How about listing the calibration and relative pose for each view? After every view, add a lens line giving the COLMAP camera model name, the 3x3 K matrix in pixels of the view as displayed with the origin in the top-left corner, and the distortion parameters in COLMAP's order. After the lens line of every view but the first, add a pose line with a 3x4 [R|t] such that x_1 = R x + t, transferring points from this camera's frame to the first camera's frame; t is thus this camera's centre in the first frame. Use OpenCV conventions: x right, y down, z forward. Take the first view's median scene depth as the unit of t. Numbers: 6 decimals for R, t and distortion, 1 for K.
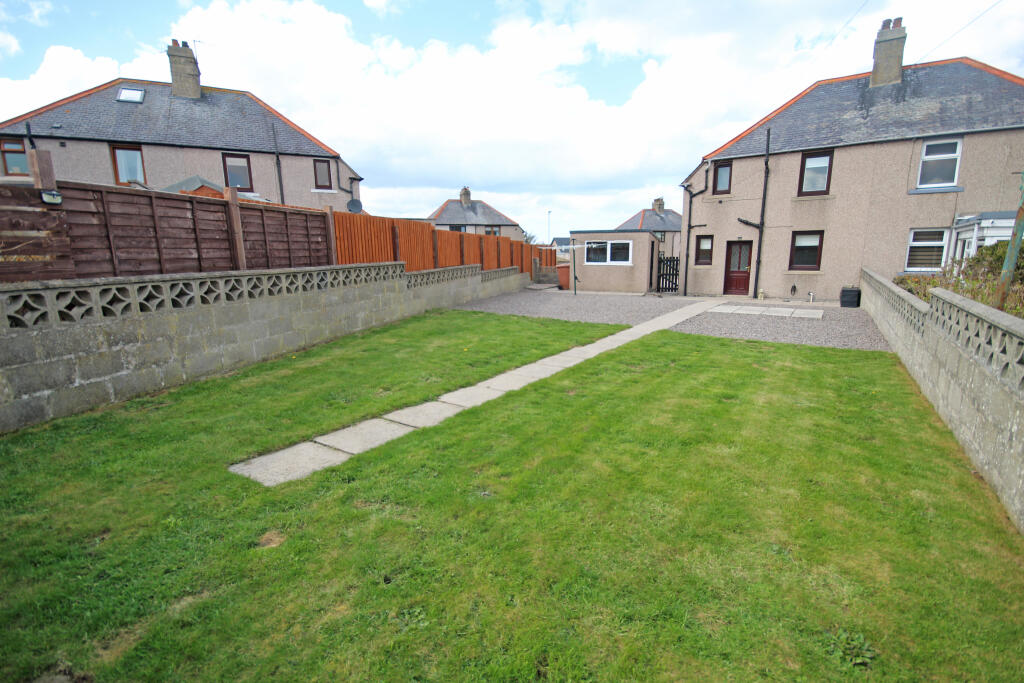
lens RADIAL K [[483.5, 0, 512.0], [0, 483.5, 341.5], [0, 0, 1]] dist [0.001762, -0.006673]
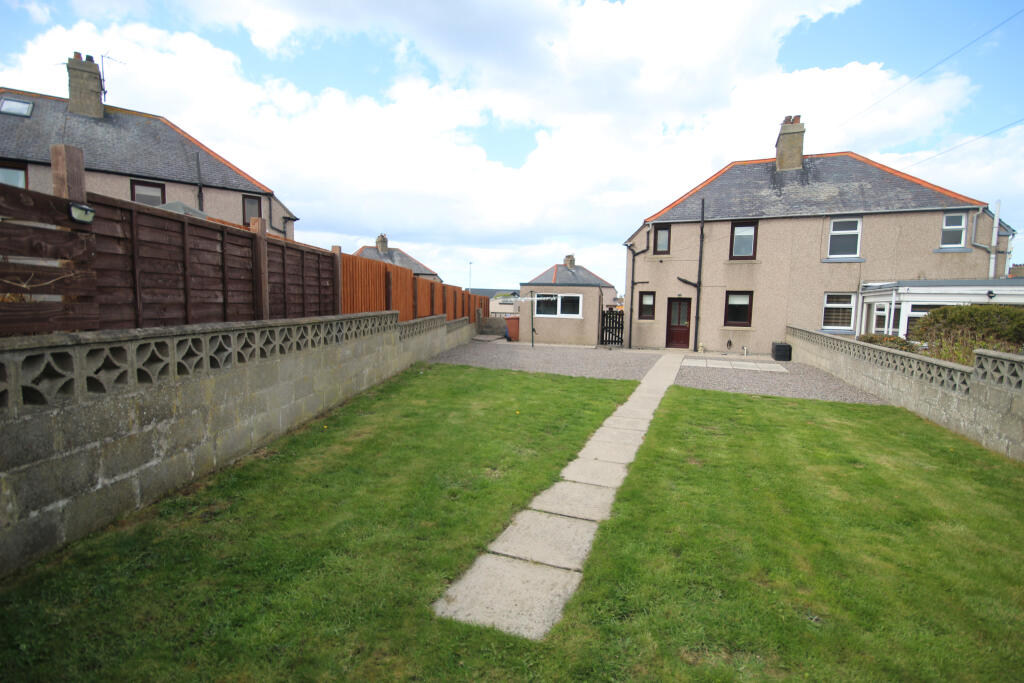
lens RADIAL K [[483.5, 0, 512.0], [0, 483.5, 341.5], [0, 0, 1]] dist [0.001762, -0.006673]
pose [[0.977100, 0.011902, 0.212449, -0.179638], [0.009574, 0.994964, -0.099775, -0.014486], [-0.212566, 0.099524, 0.972065, 0.075672]]
